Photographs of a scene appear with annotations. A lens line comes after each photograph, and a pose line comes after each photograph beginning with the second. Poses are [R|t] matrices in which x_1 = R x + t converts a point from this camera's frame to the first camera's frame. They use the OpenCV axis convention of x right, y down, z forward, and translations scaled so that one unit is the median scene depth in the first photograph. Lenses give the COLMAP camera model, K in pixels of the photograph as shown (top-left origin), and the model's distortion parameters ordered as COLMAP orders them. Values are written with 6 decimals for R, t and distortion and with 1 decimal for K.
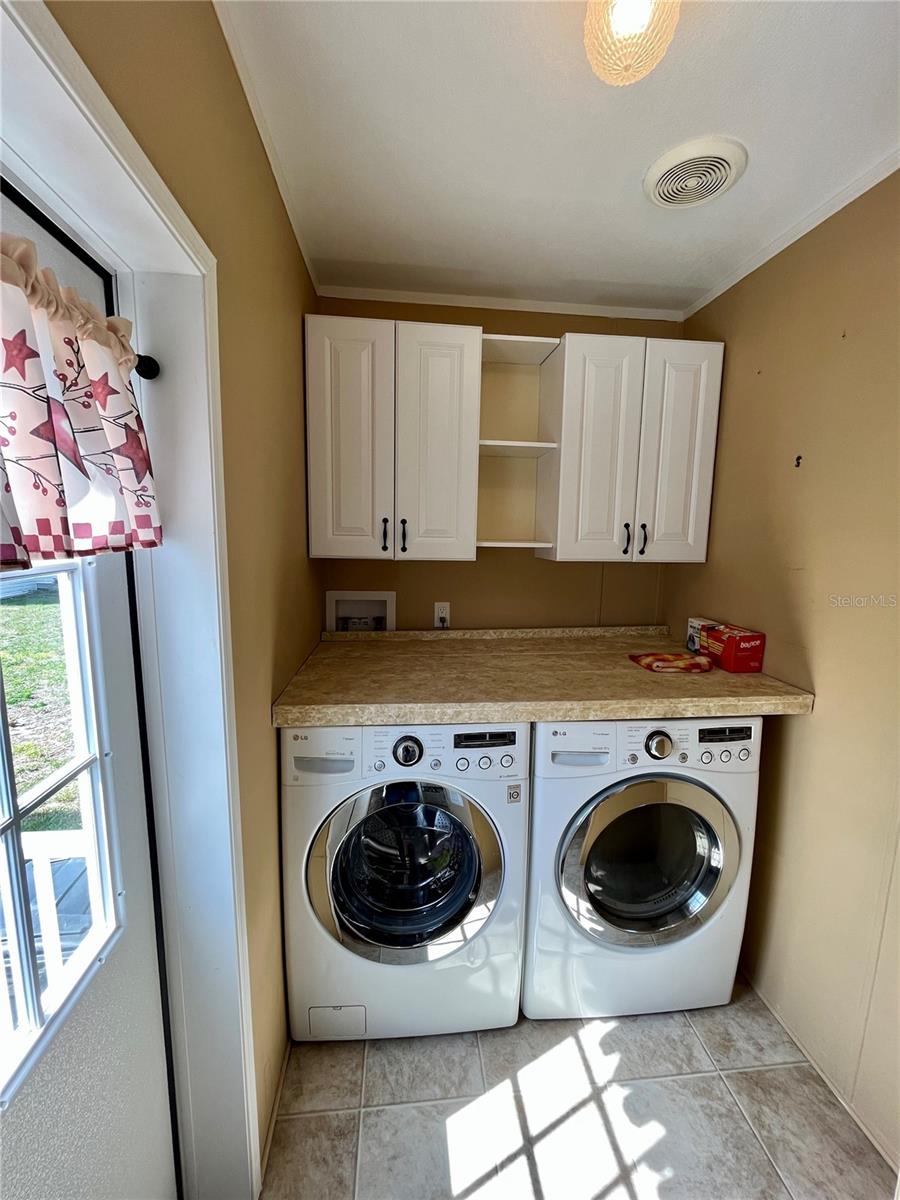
lens RADIAL K [[486.0, 0, 450.8], [0, 486.0, 598.6], [0, 0, 1]] dist [-0.004742, 0.000519]
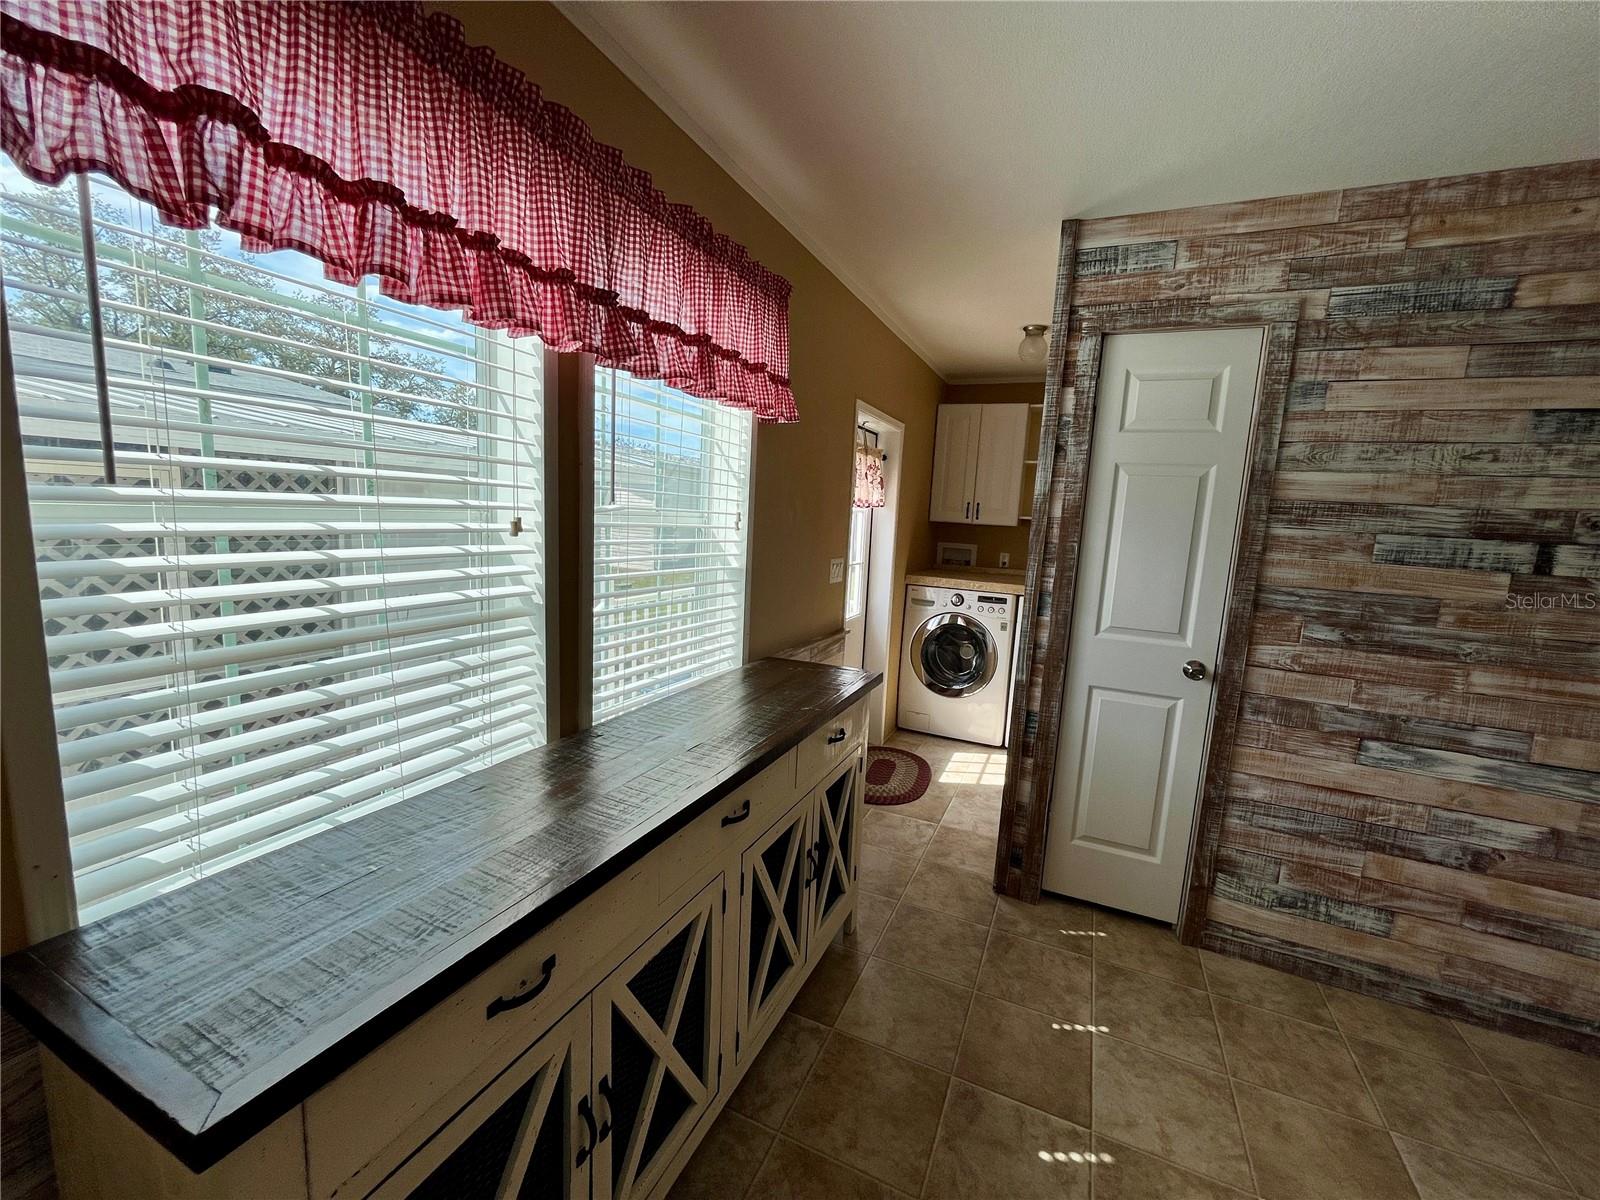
lens RADIAL K [[647.9, 0, 791.1], [0, 647.9, 605.2], [0, 0, 1]] dist [-0.004742, 0.000519]
pose [[0.858986, 0.099631, -0.502212, 0.646201], [-0.105022, 0.994314, 0.017625, 0.297003], [0.501112, 0.037604, 0.864565, -1.718315]]
